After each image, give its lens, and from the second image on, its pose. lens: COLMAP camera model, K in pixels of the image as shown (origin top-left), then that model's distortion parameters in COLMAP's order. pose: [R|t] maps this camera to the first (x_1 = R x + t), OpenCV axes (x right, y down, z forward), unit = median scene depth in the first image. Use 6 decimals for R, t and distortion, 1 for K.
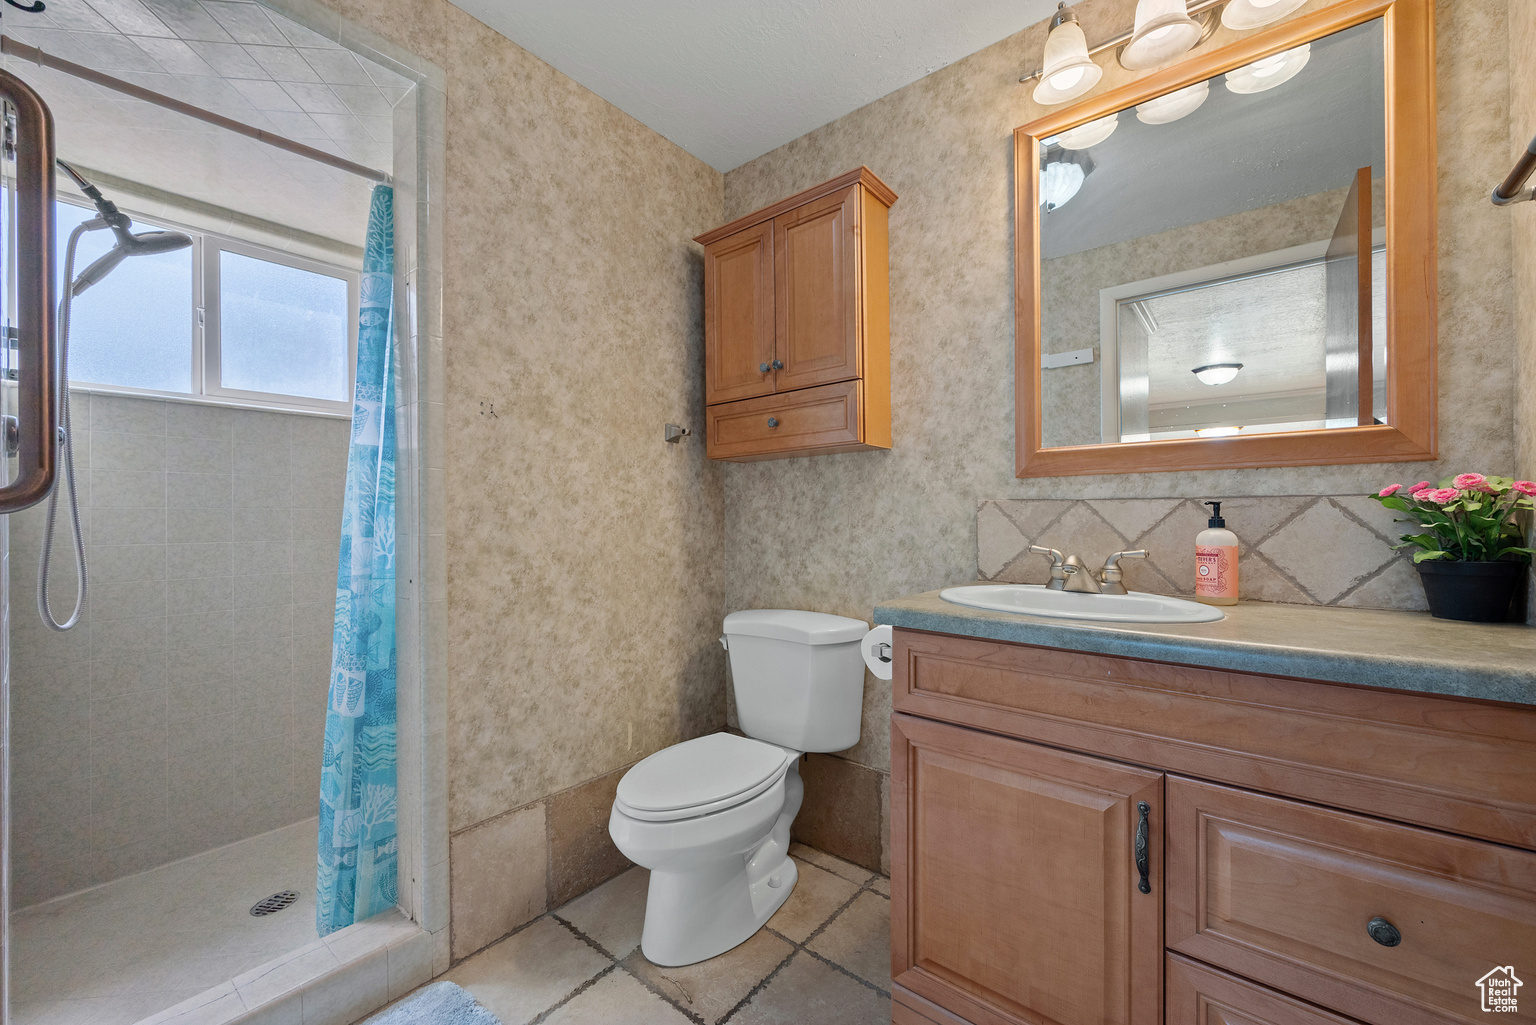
lens RADIAL K [[602.6, 0, 772.4], [0, 602.6, 514.8], [0, 0, 1]] dist [-0.000433, -0.000006]
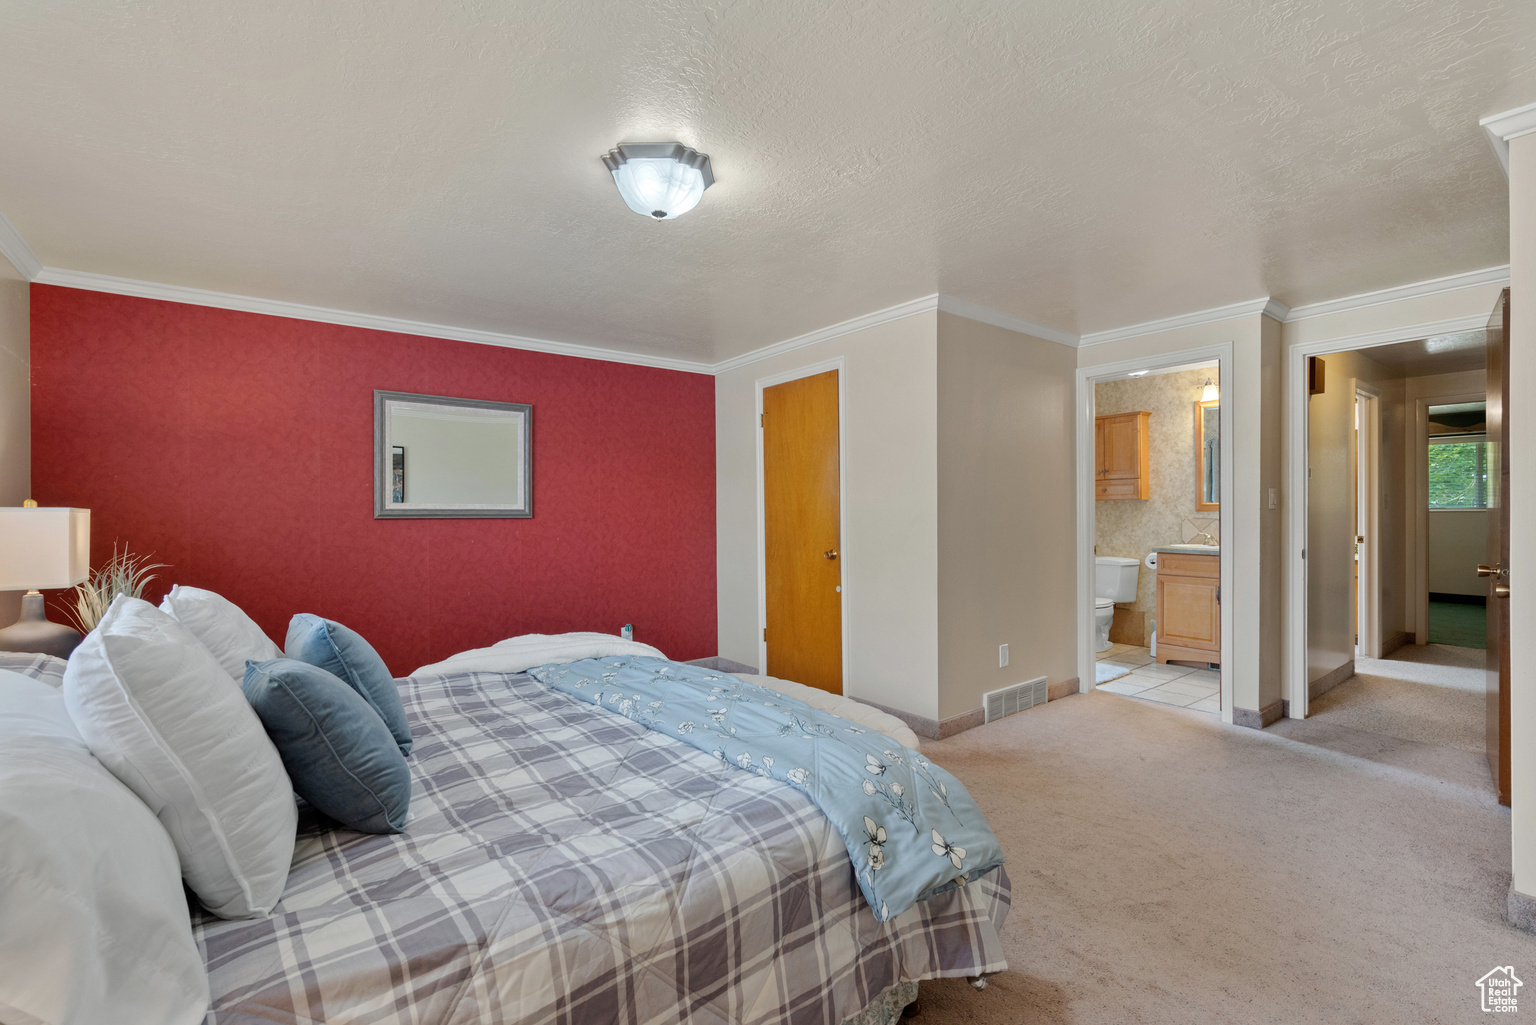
lens RADIAL K [[699.0, 0, 761.0], [0, 699.0, 512.6], [0, 0, 1]] dist [-0.000809, -0.001362]
pose [[0.976401, 0.005719, -0.215890, -0.936932], [-0.005205, 0.999982, 0.002947, -0.048568], [0.215903, -0.001754, 0.976413, -2.794820]]
